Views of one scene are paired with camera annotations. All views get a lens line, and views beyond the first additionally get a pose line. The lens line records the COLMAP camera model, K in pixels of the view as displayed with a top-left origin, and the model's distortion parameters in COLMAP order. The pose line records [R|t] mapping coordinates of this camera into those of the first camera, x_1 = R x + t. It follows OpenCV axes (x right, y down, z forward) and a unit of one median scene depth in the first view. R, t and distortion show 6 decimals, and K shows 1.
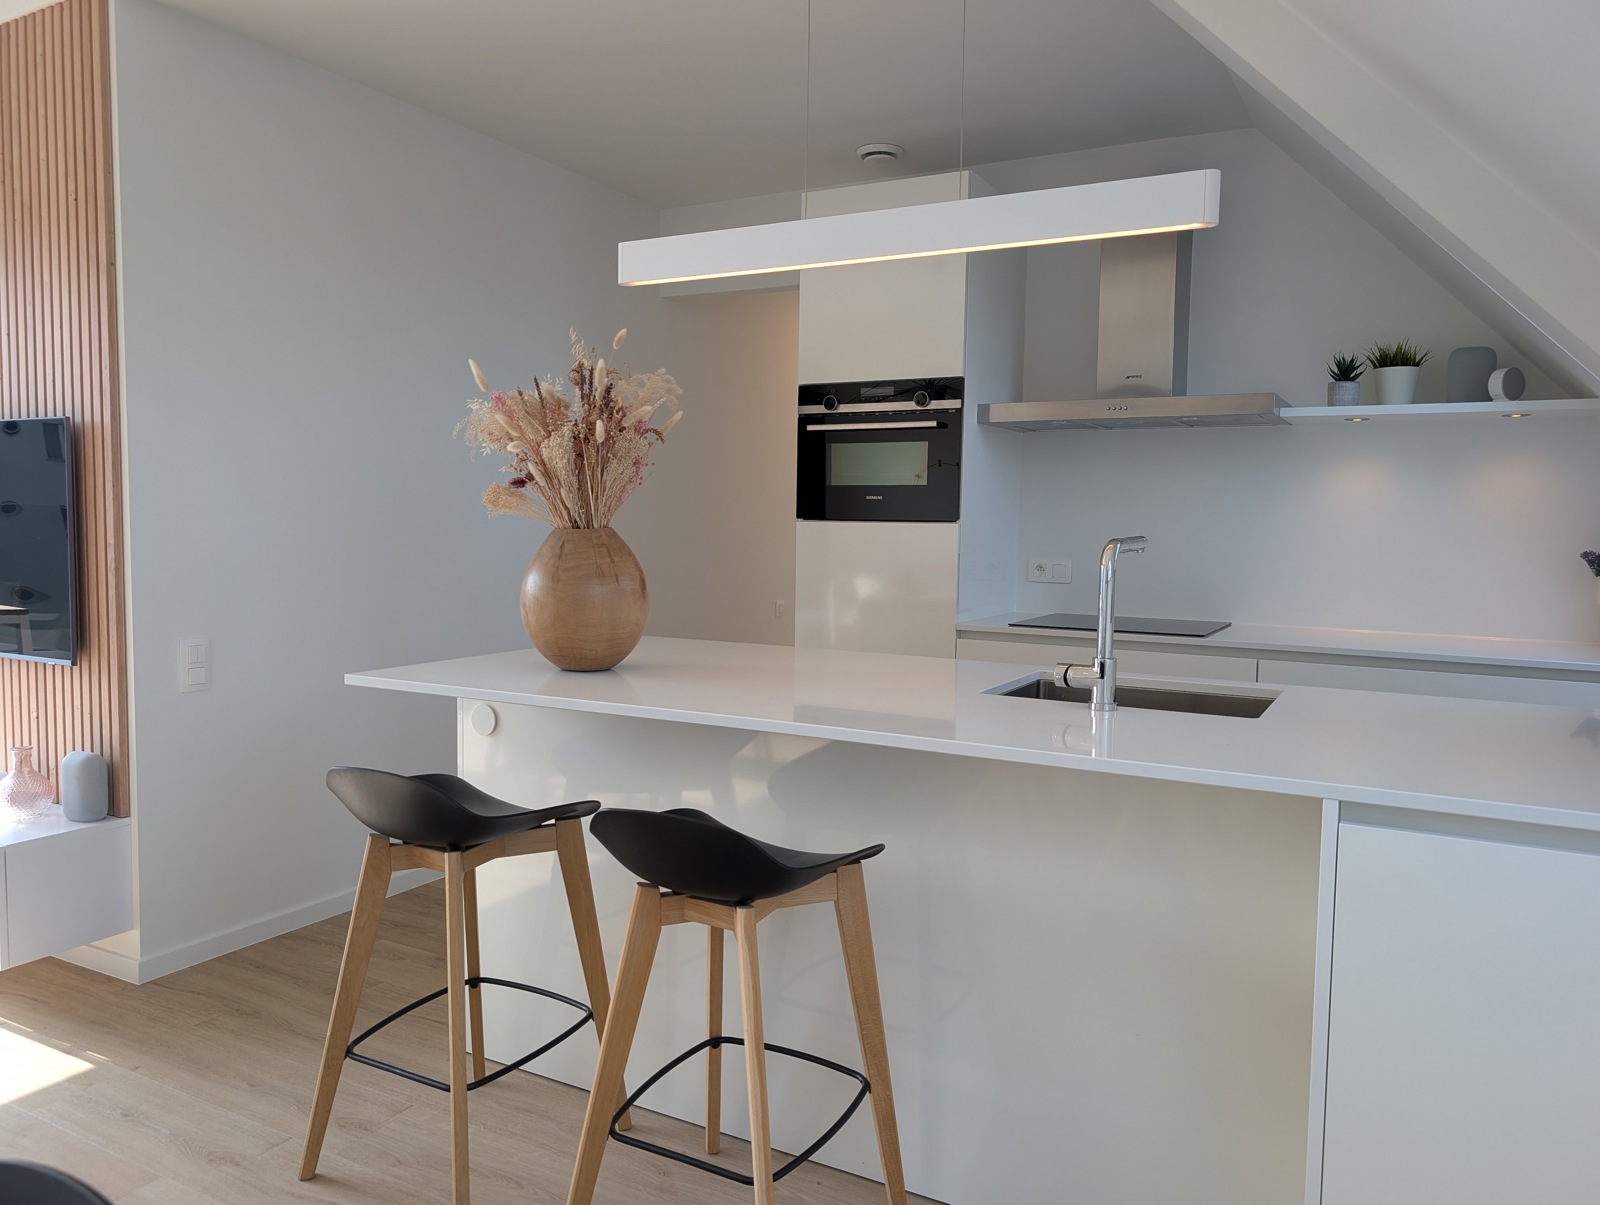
lens RADIAL K [[1134.6, 0, 800.2], [0, 1134.6, 600.8], [0, 0, 1]] dist [0.009726, 0.002869]
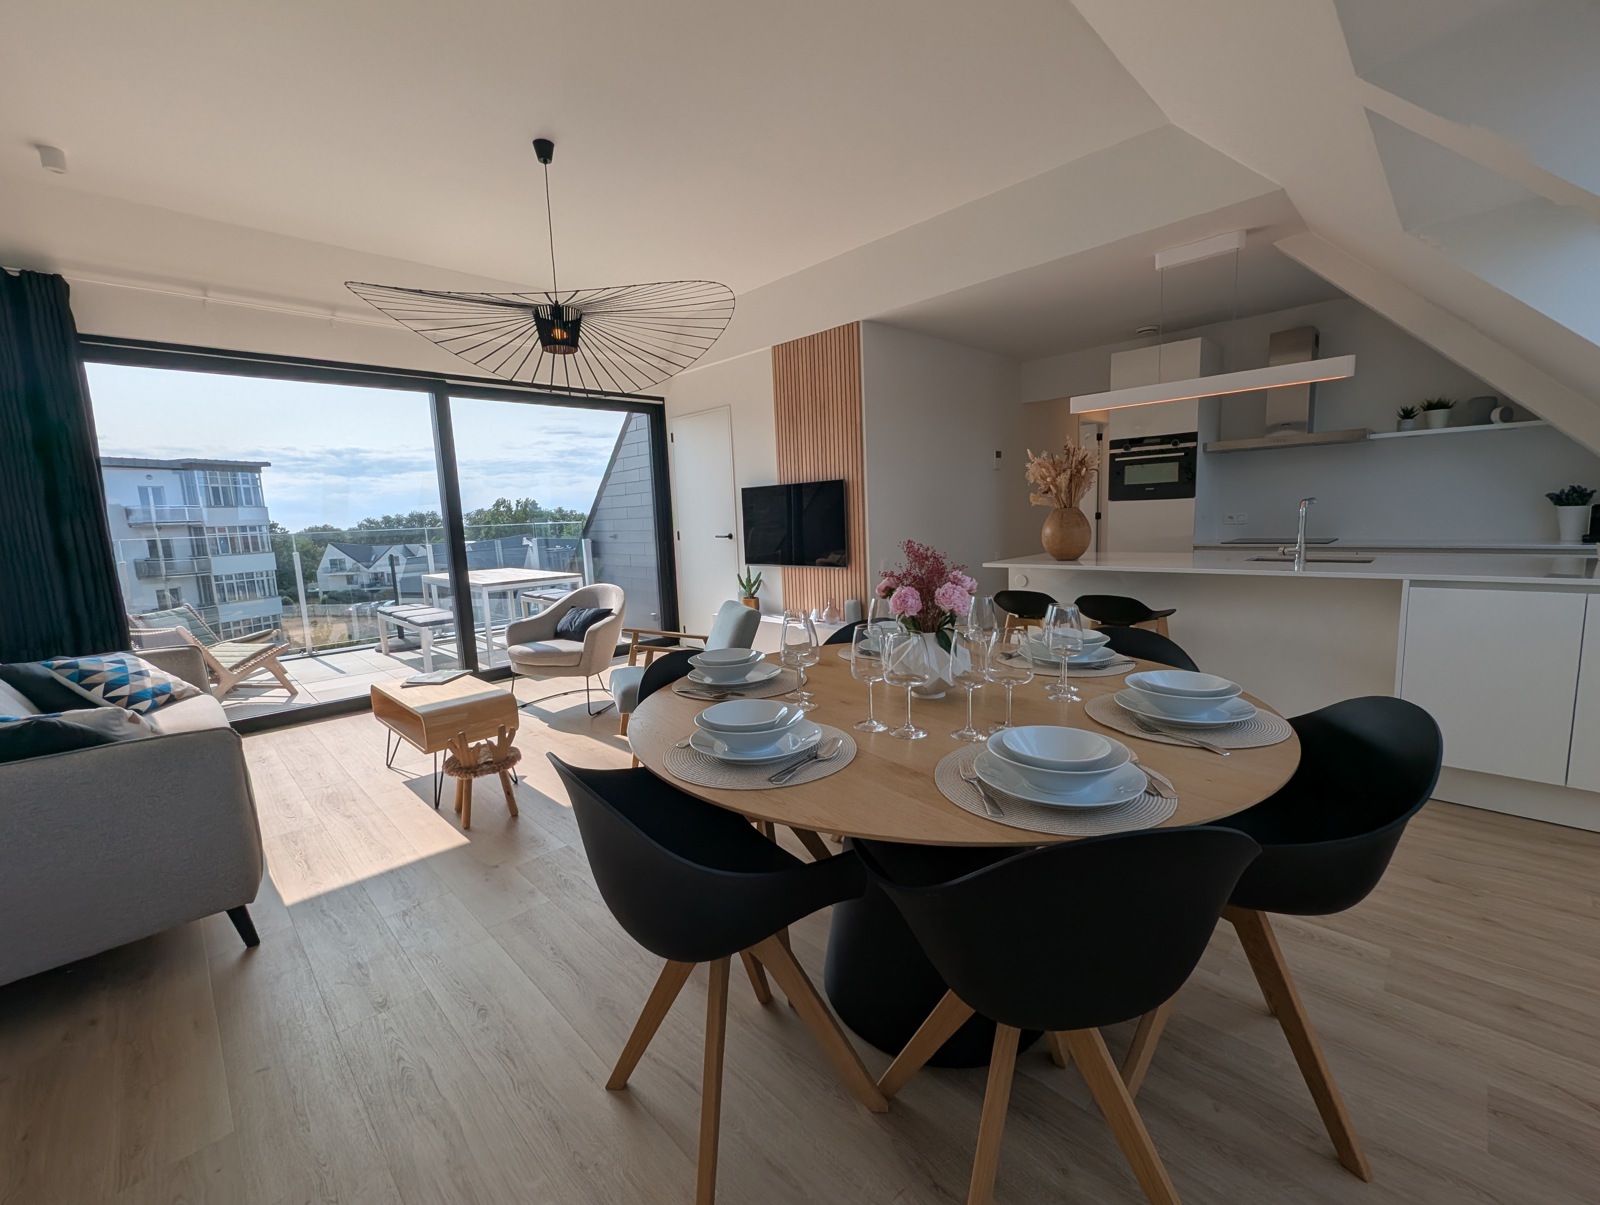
lens RADIAL K [[653.8, 0, 803.4], [0, 653.8, 598.8], [0, 0, 1]] dist [-0.000130, 0.000021]
pose [[0.959117, -0.016221, -0.282545, -0.240866], [0.034691, 0.997566, 0.060492, 0.024855], [0.280876, -0.067820, 0.957345, -0.464375]]
